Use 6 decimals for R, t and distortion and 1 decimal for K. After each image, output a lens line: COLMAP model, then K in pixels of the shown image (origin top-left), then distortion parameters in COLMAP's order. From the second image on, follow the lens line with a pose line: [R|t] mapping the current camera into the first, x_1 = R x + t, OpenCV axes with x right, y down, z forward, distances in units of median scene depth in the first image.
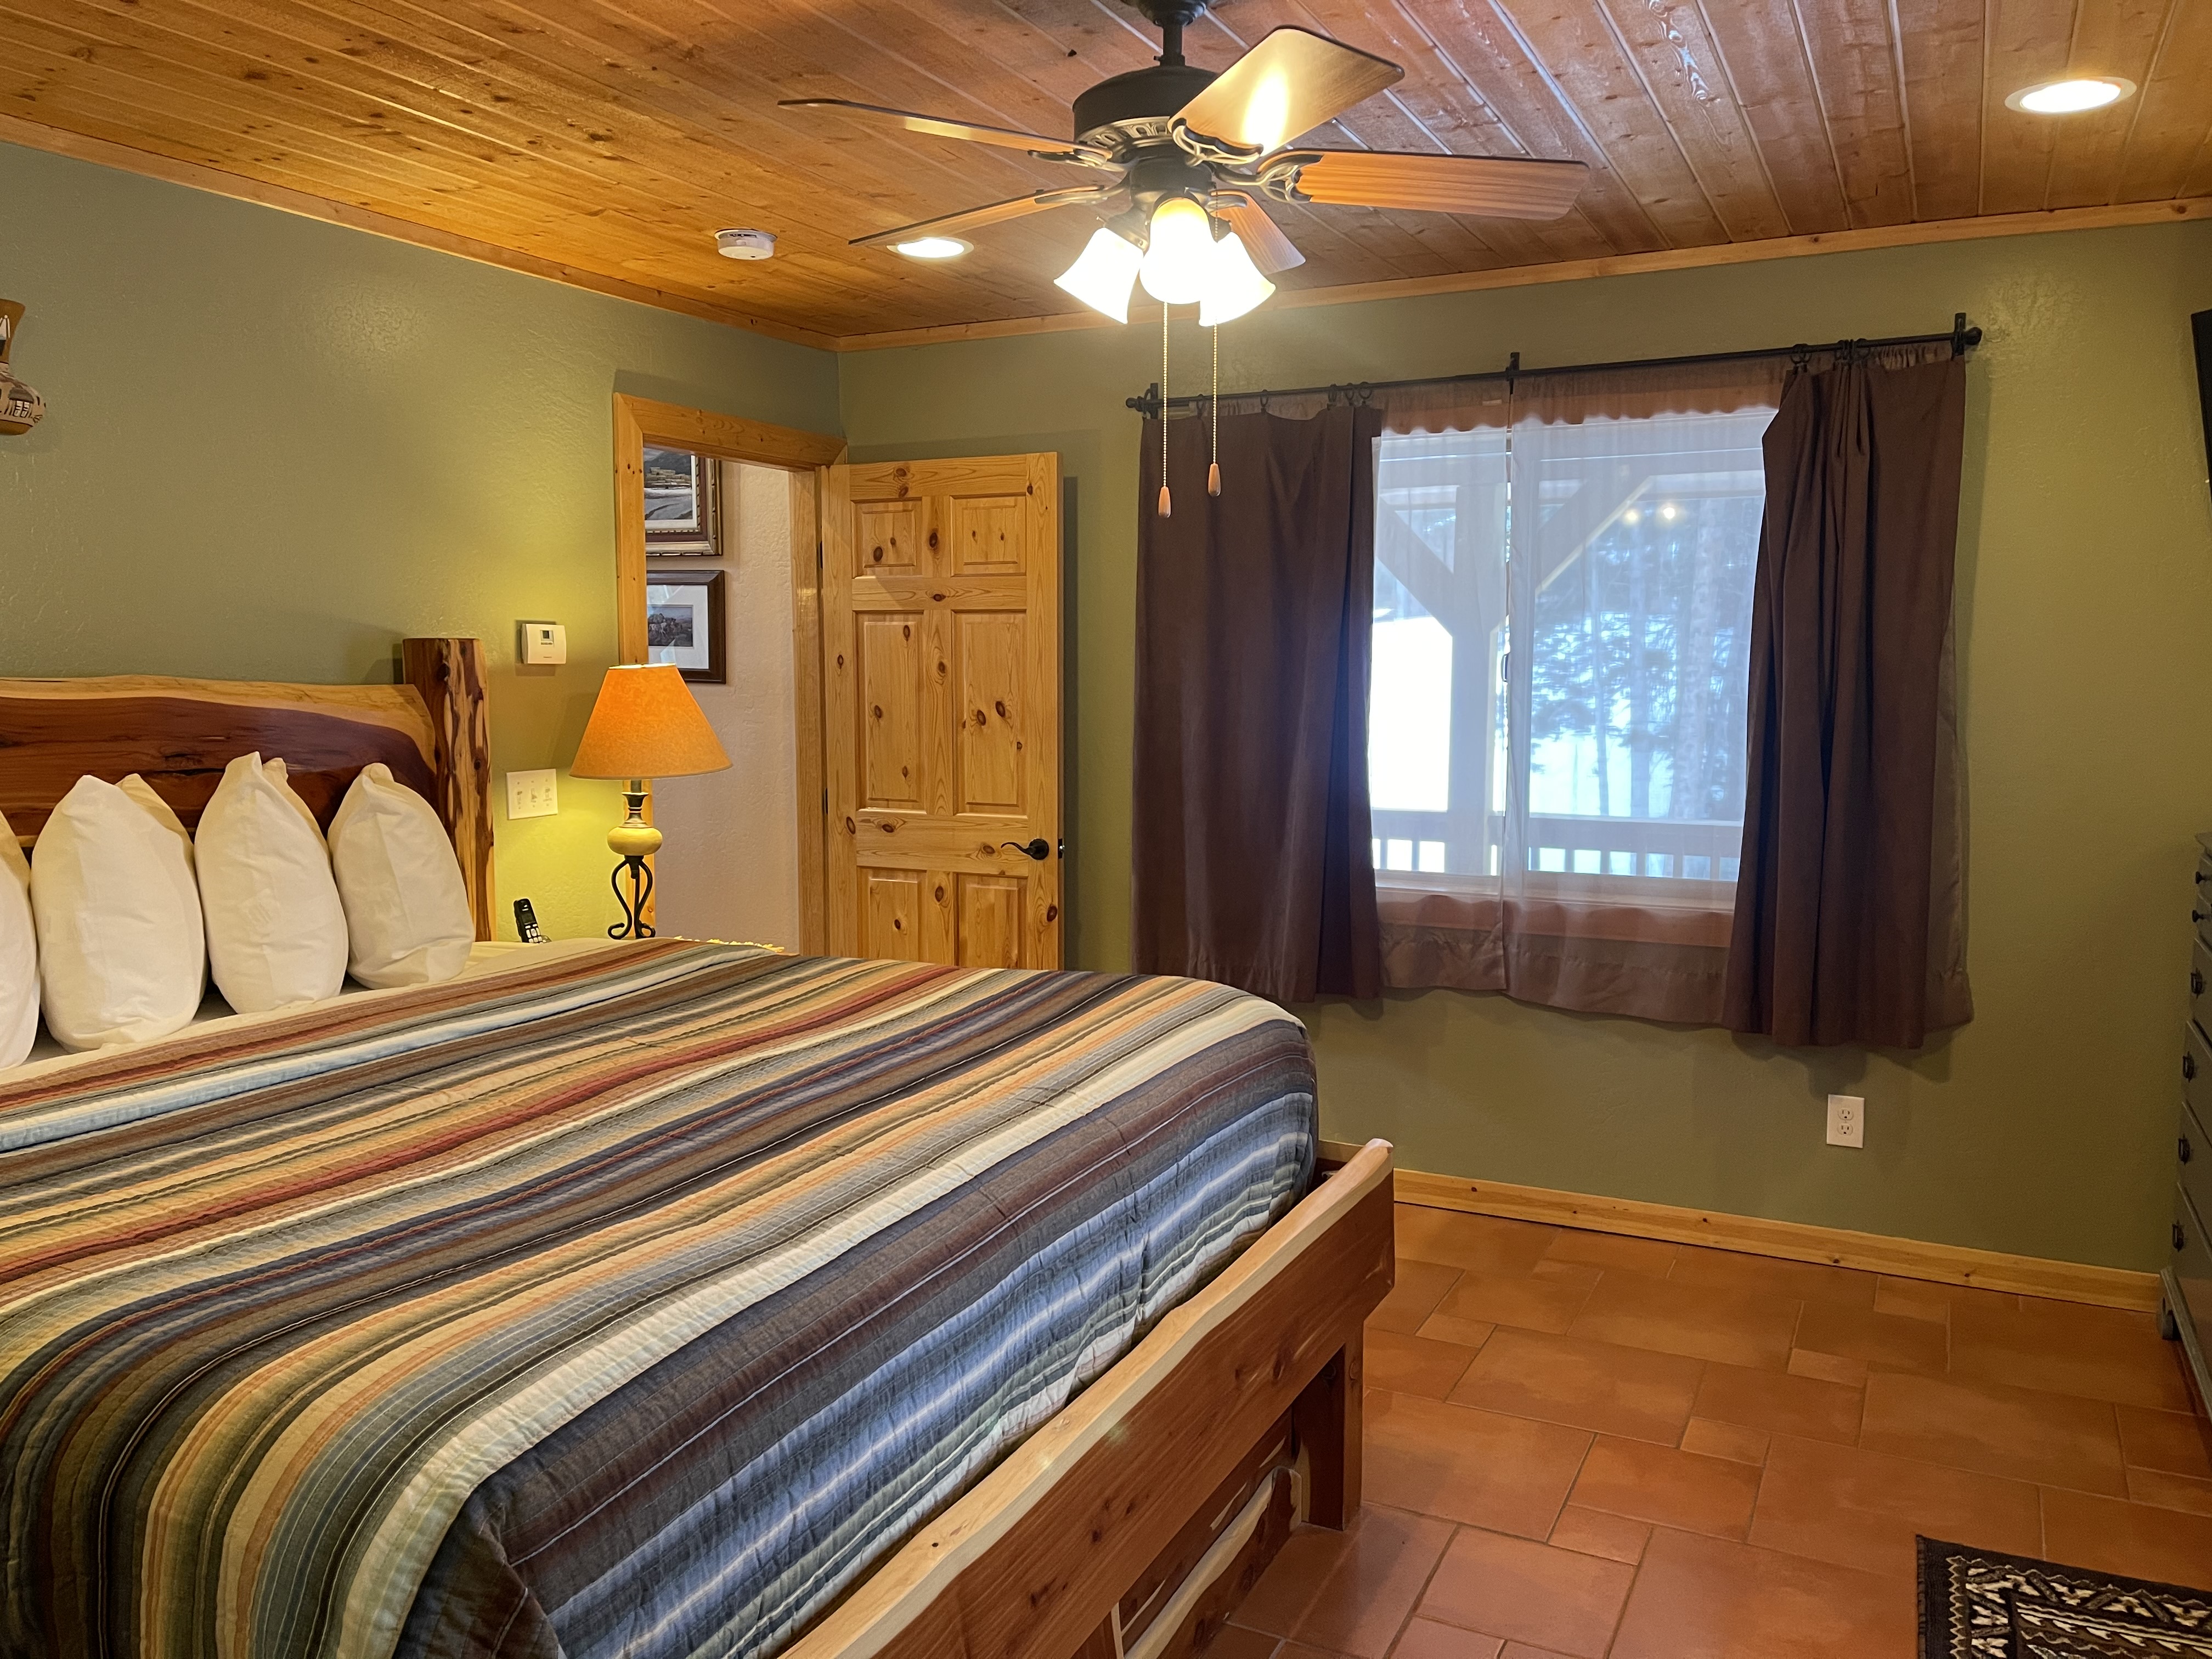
lens RADIAL K [[1663.6, 0, 1100.1], [0, 1663.6, 830.5], [0, 0, 1]] dist [0.035436, -0.004907]
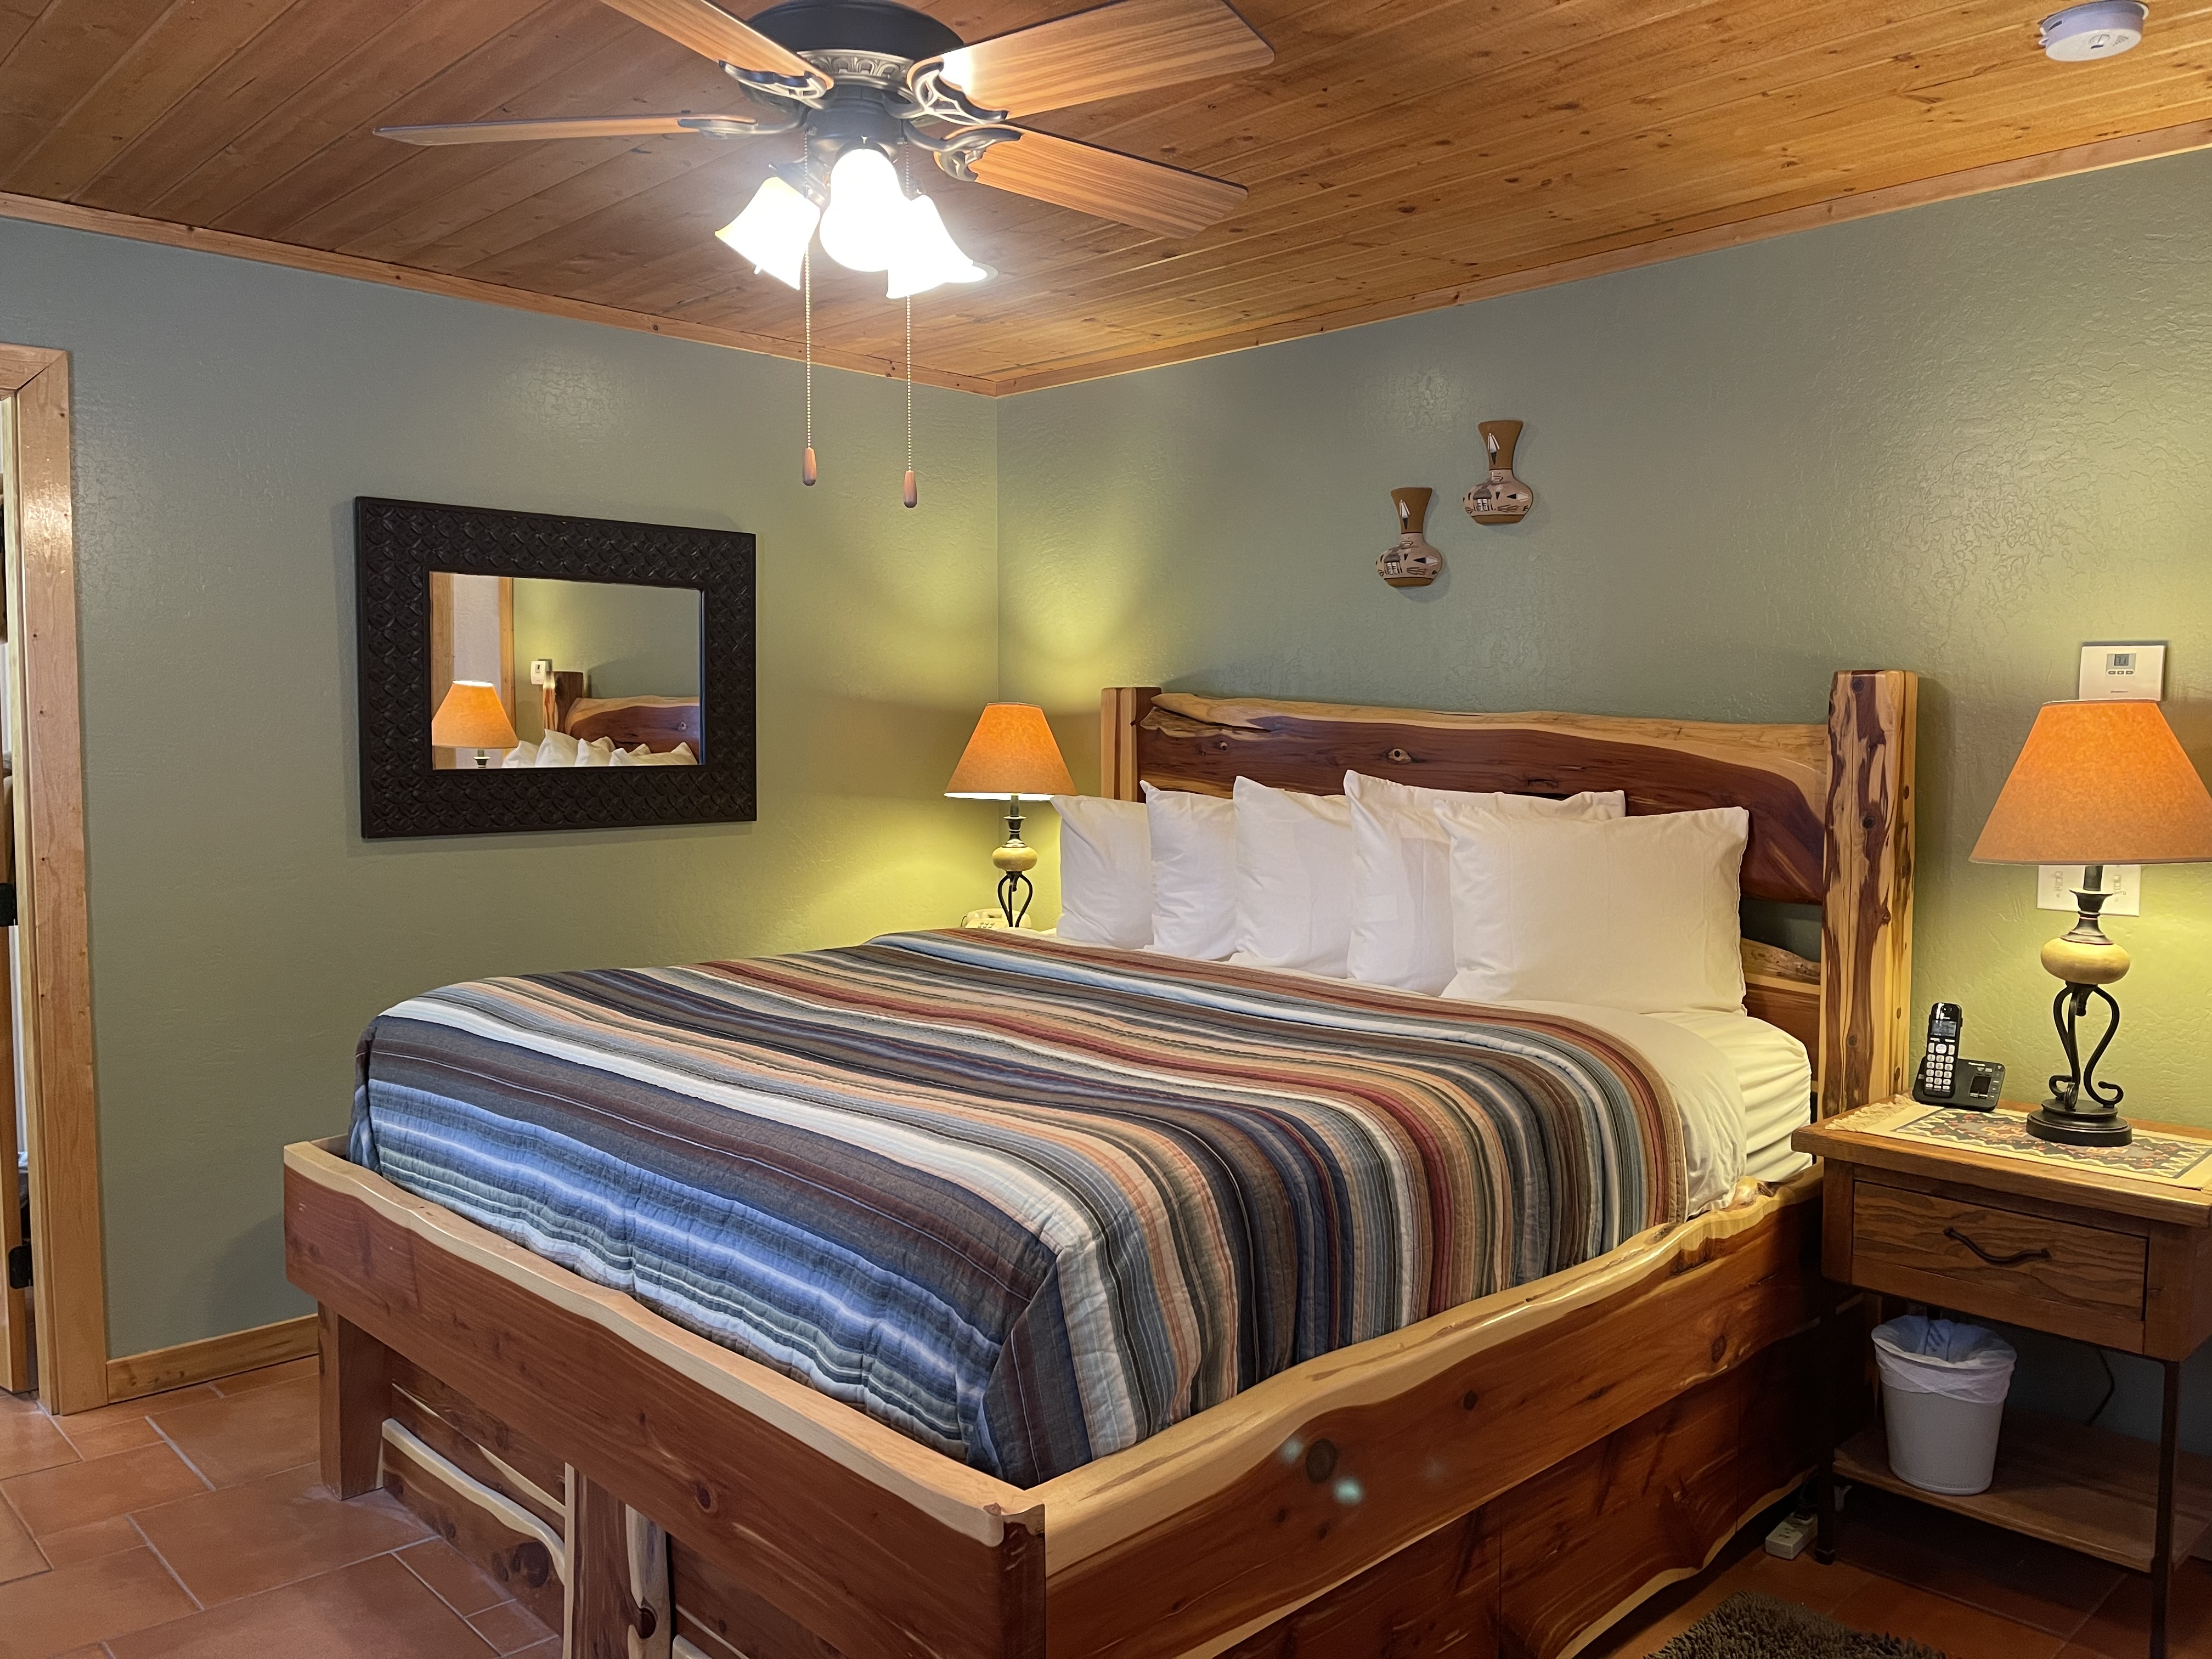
lens RADIAL K [[1663.6, 0, 1100.1], [0, 1663.6, 830.5], [0, 0, 1]] dist [0.035436, -0.004907]
pose [[-0.320009, 0.071220, -0.944734, 0.662893], [-0.102875, 0.988662, 0.109379, -0.108071], [0.941813, 0.132192, -0.309054, 1.118339]]
